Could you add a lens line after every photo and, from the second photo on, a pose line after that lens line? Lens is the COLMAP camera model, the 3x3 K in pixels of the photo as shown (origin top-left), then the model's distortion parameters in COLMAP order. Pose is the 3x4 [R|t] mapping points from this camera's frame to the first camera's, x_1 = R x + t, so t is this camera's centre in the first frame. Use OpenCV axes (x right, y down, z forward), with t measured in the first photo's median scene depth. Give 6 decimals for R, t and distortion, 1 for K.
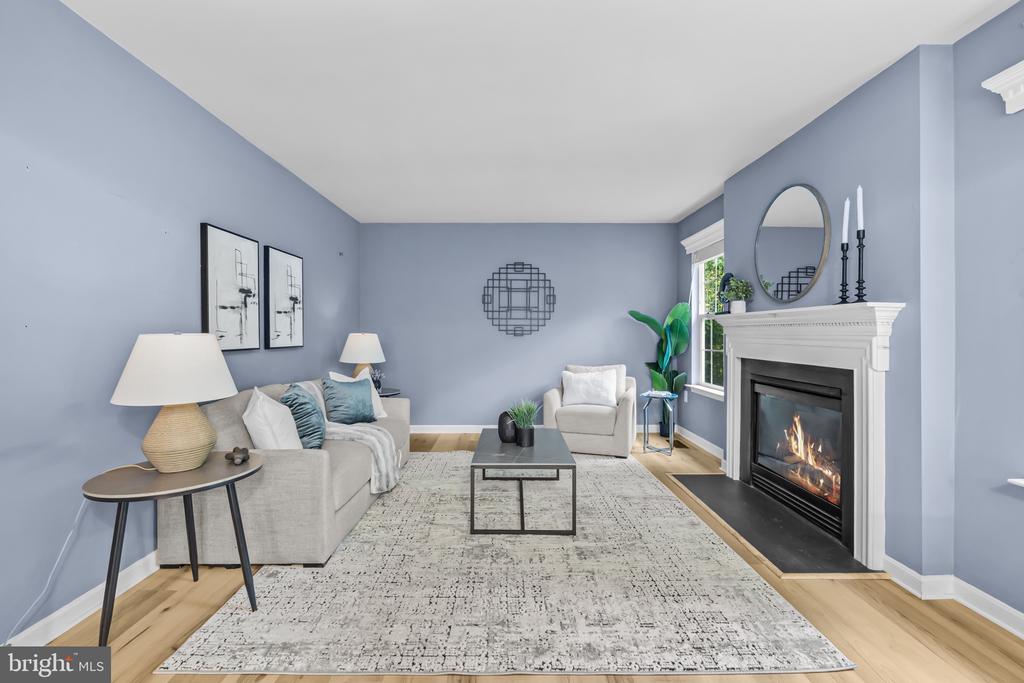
lens RADIAL K [[453.6, 0, 513.2], [0, 453.6, 339.4], [0, 0, 1]] dist [-0.007116, 0.001203]
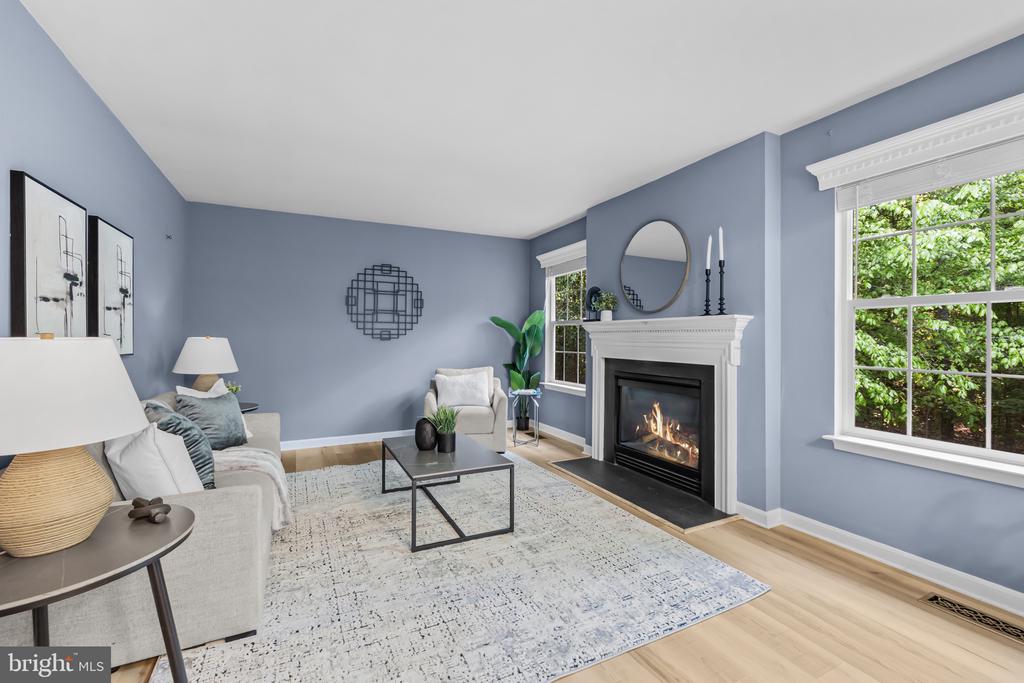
lens RADIAL K [[430.5, 0, 513.4], [0, 430.5, 340.4], [0, 0, 1]] dist [0.000761, 0.000971]
pose [[0.900325, -0.001756, 0.435215, -0.289639], [0.004582, 0.999975, -0.005444, -0.001514], [-0.435195, 0.006896, 0.900310, 0.106808]]
